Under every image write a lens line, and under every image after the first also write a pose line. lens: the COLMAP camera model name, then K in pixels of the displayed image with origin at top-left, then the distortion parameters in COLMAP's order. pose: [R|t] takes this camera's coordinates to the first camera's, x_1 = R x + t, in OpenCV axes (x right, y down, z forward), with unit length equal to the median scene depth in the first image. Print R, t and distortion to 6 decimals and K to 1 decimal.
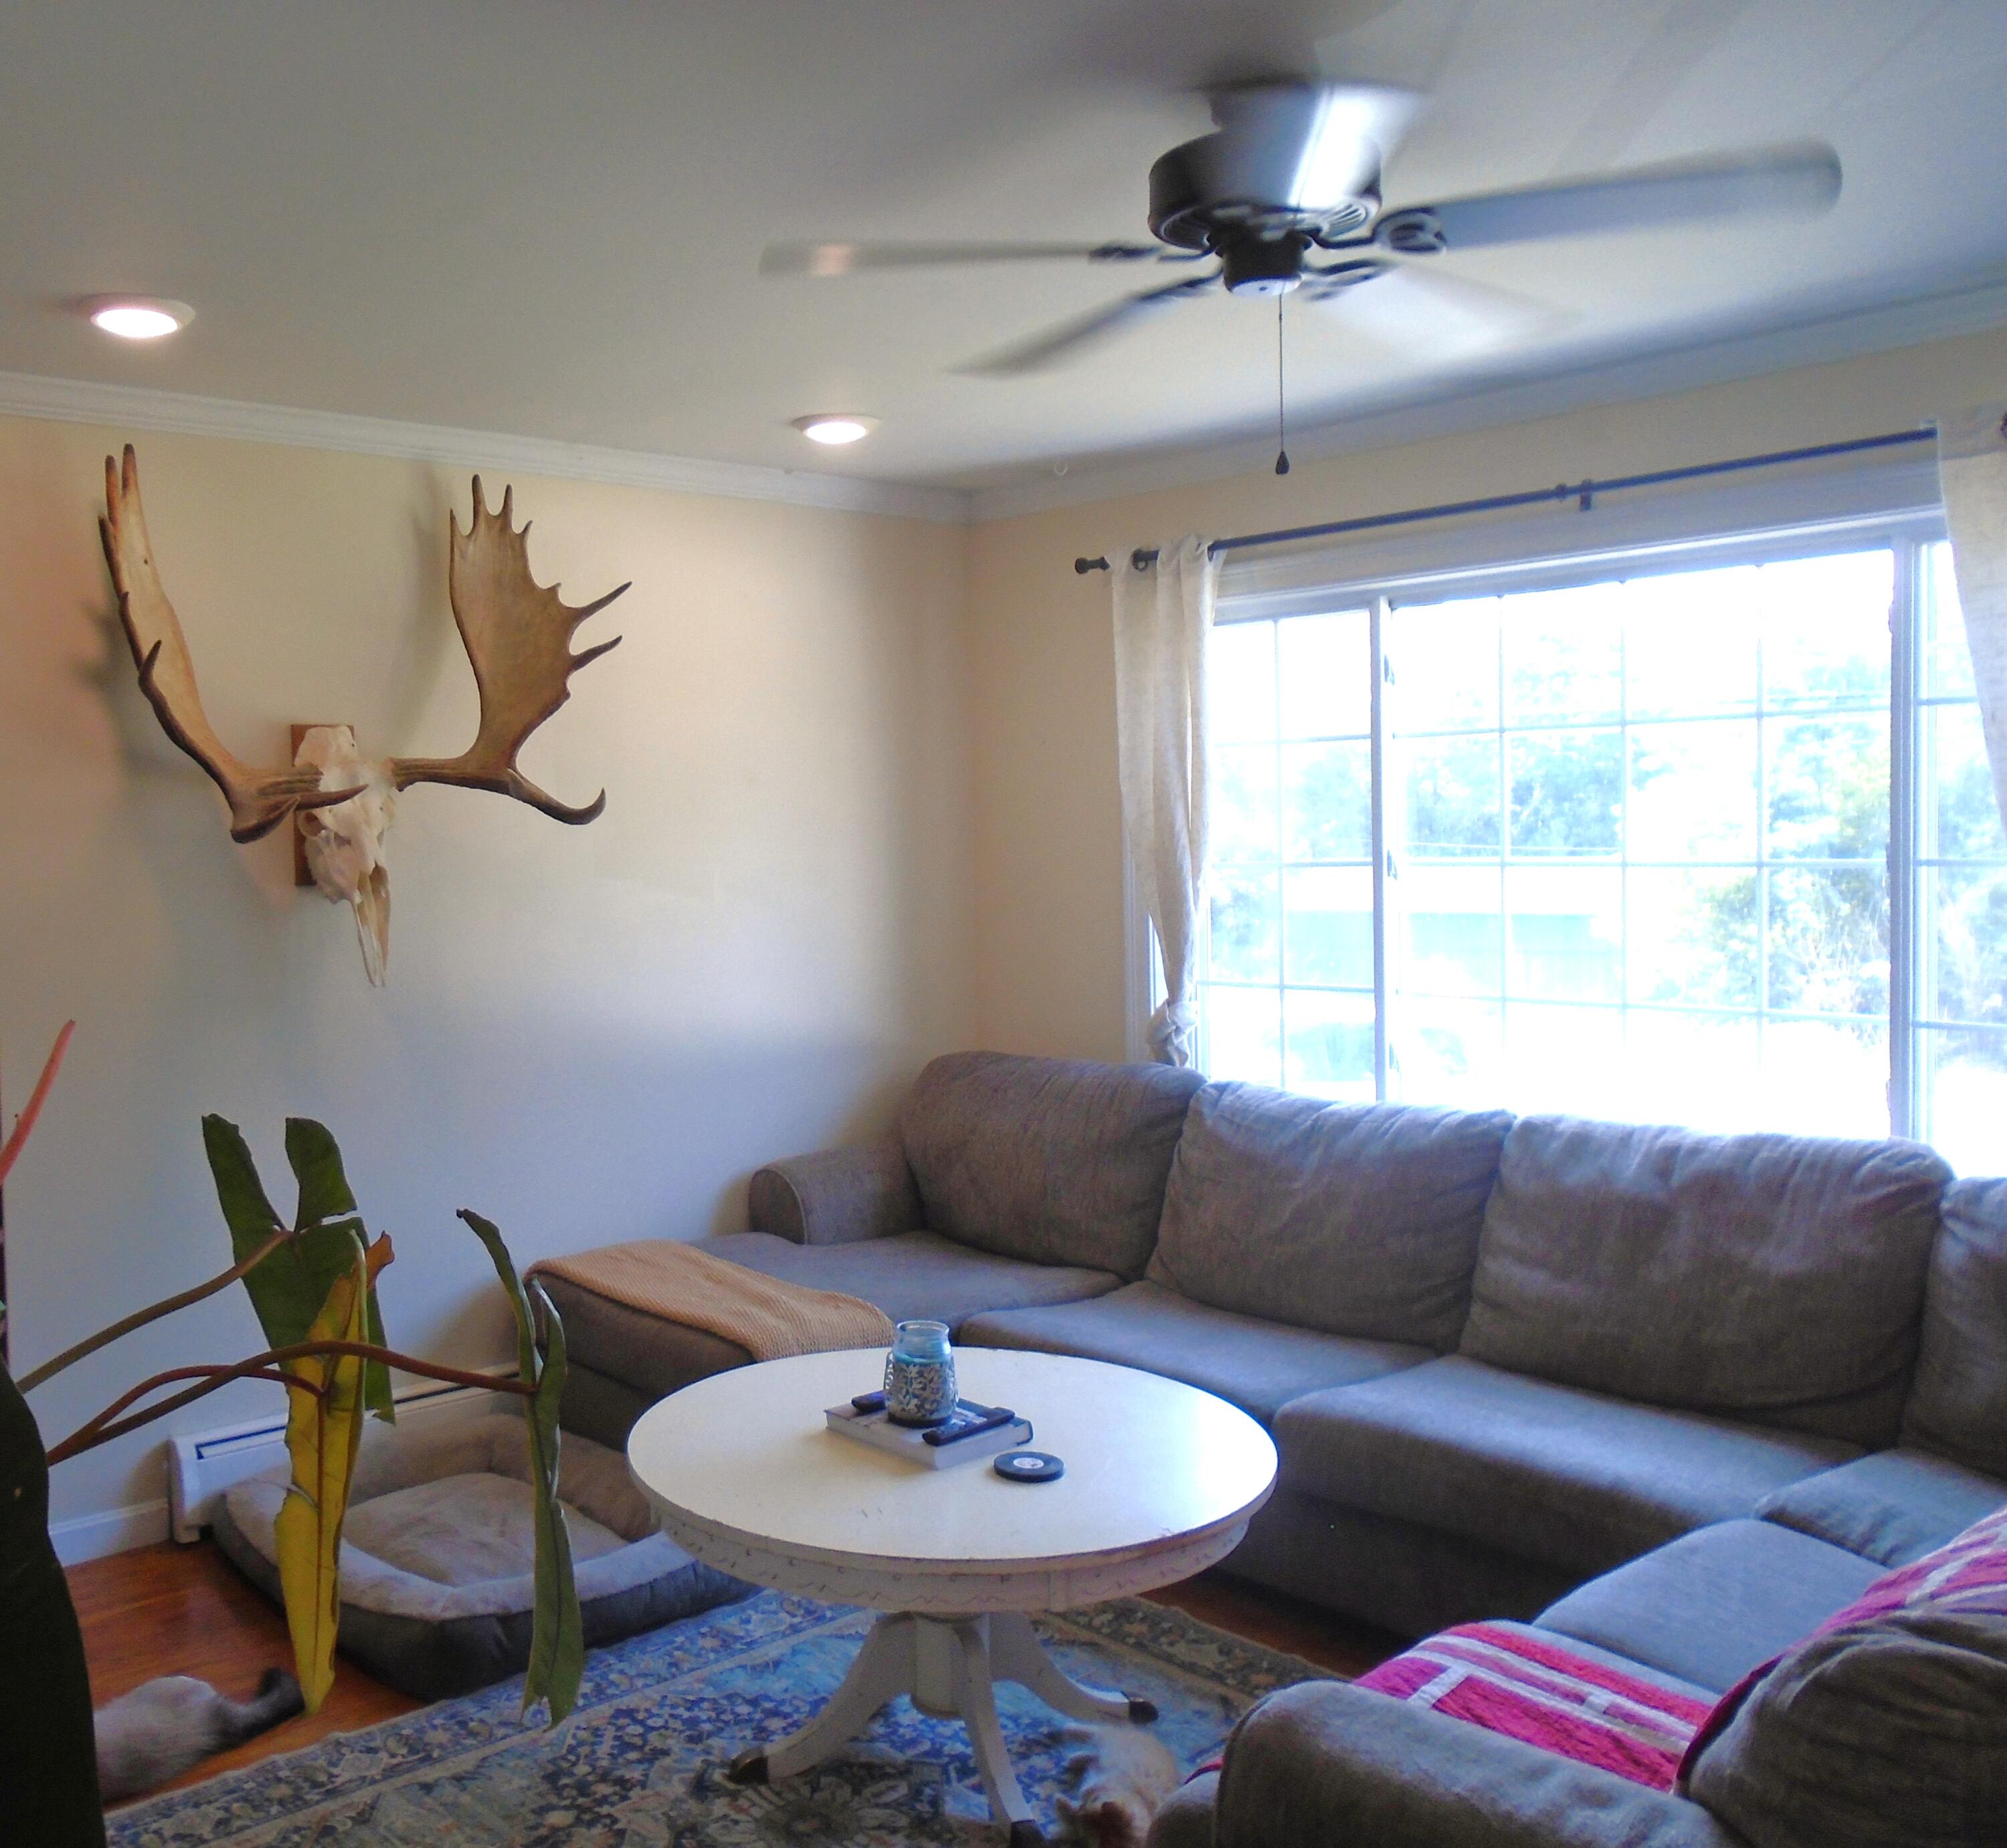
lens RADIAL K [[2208.8, 0, 1003.5], [0, 2208.8, 924.0], [0, 0, 1]] dist [0.012164, -0.017273]
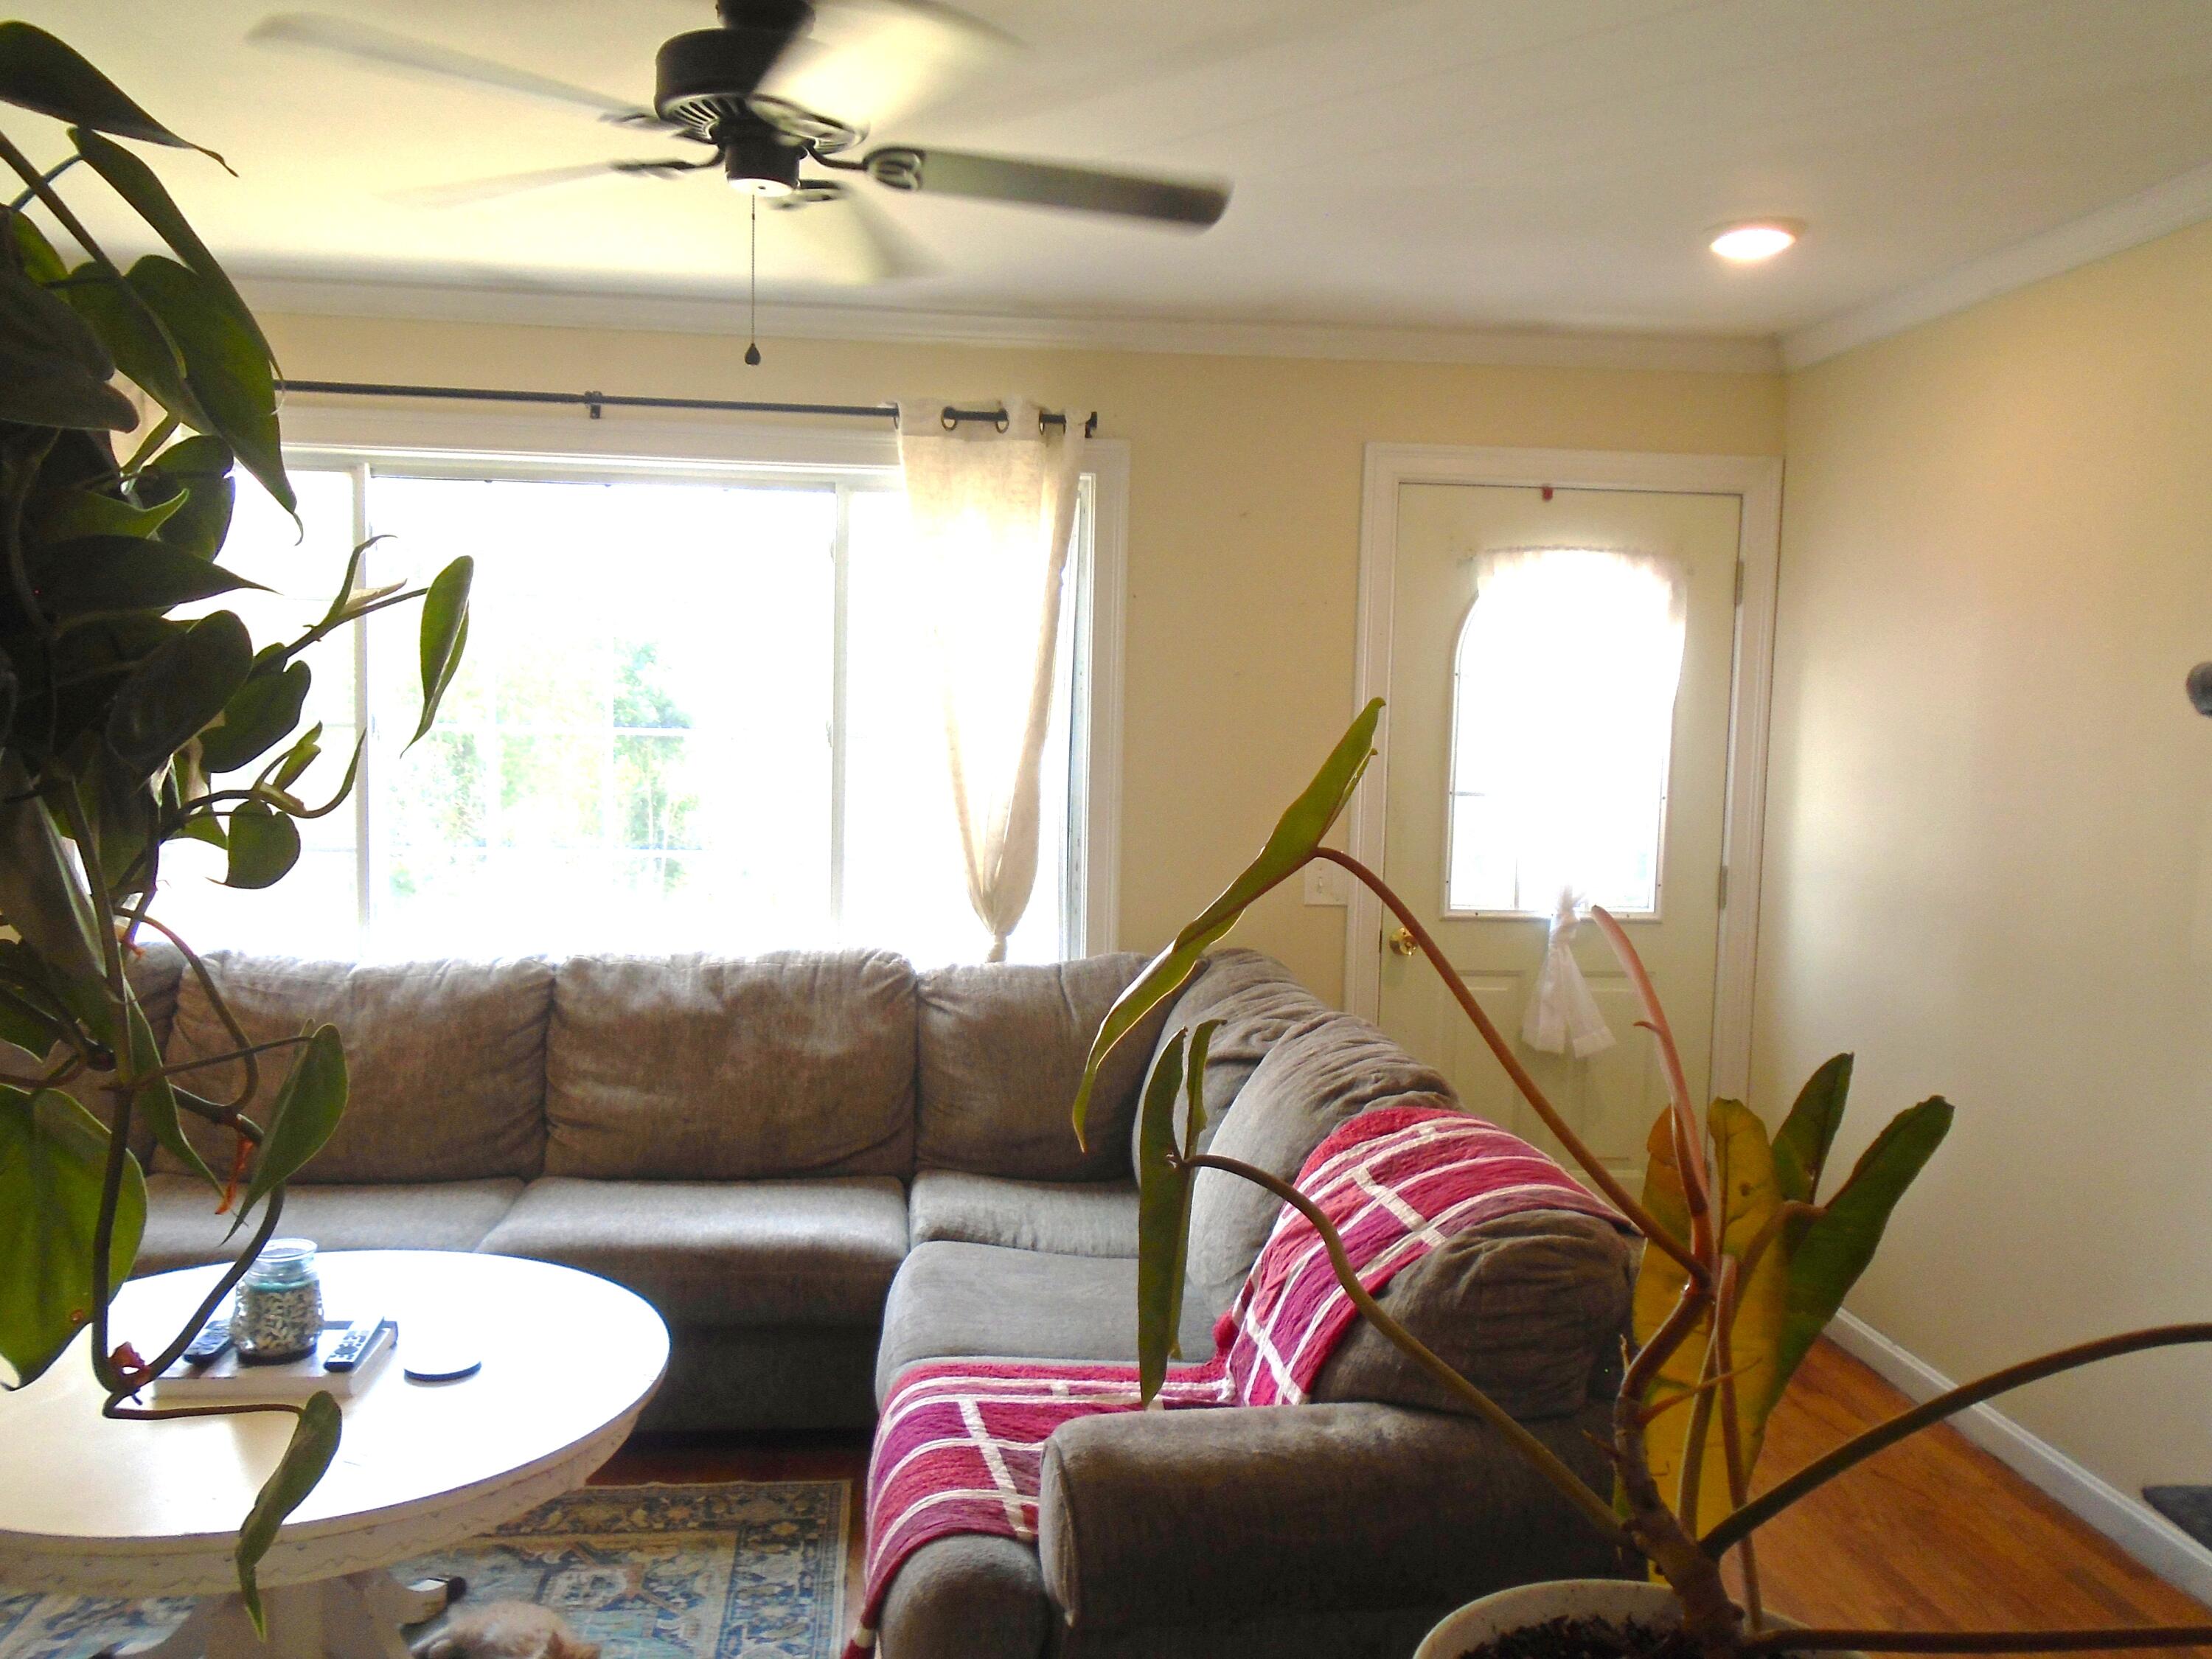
lens RADIAL K [[1782.2, 0, 1103.4], [0, 1782.2, 837.0], [0, 0, 1]] dist [-0.004841, 0.003497]
pose [[0.499262, -0.029063, 0.865964, -0.446907], [0.005043, 0.999518, 0.030639, 0.001259], [-0.866437, -0.010930, 0.499167, 0.347421]]
